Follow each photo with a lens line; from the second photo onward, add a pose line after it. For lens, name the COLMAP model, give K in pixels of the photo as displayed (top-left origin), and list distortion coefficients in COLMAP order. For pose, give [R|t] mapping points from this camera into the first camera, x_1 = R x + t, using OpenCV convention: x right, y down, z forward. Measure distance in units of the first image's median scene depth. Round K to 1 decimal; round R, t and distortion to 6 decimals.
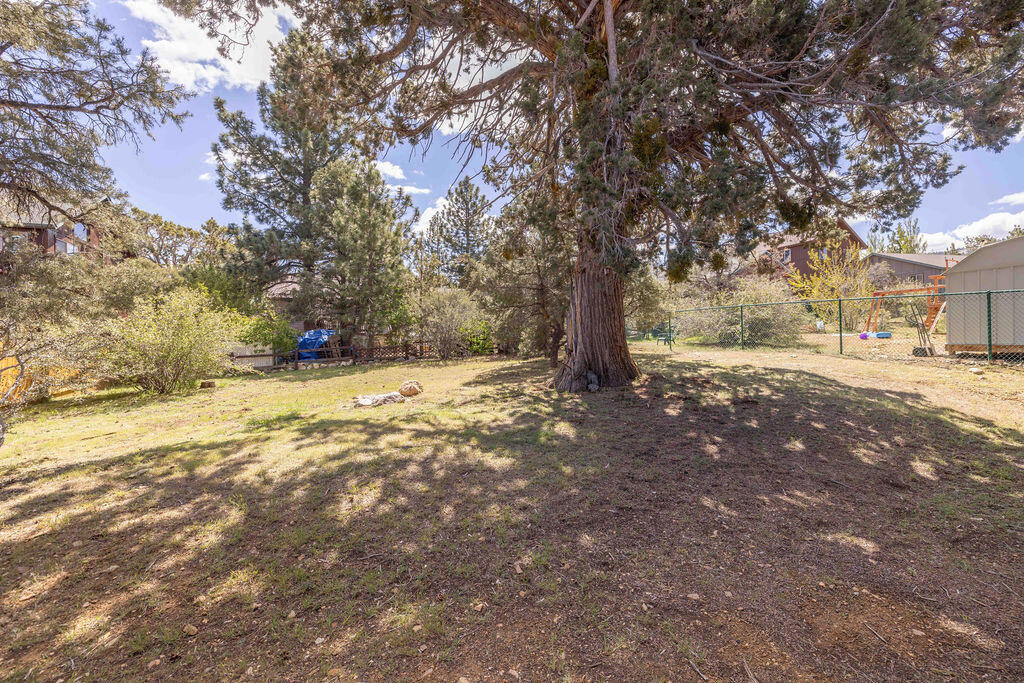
lens RADIAL K [[434.4, 0, 511.7], [0, 434.4, 340.9], [0, 0, 1]] dist [0.002295, 0.000008]
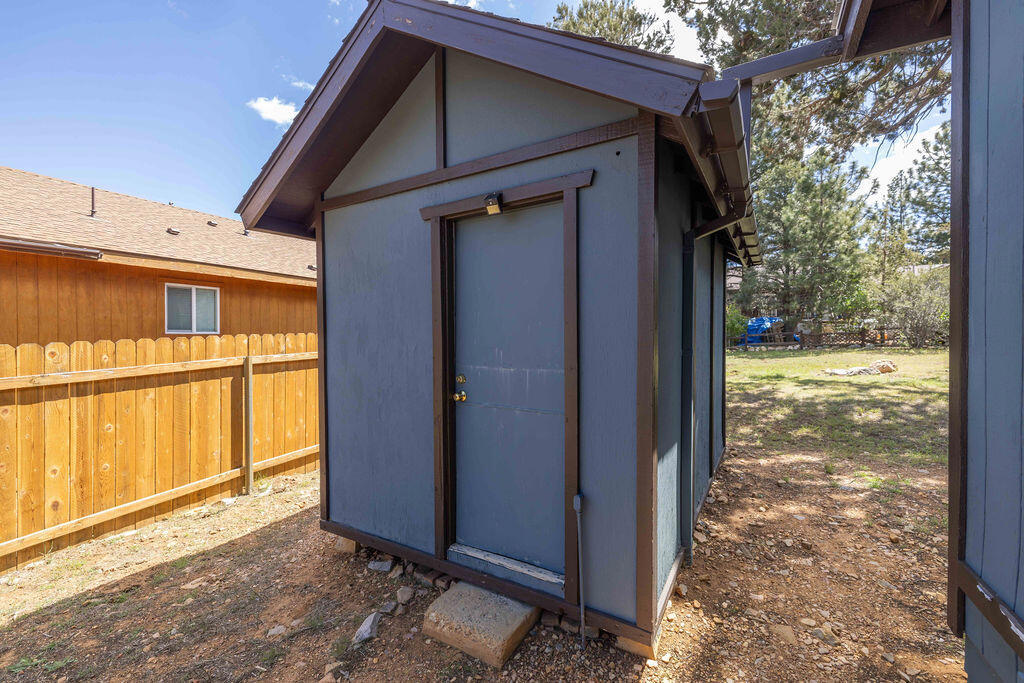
lens RADIAL K [[434.4, 0, 510.1], [0, 434.4, 338.8], [0, 0, 1]] dist [0.002295, 0.000008]
pose [[0.631189, 0.027805, -0.775130, 0.012943], [-0.013170, 0.999597, 0.025132, 0.010907], [0.775517, -0.005654, 0.631301, -0.219068]]
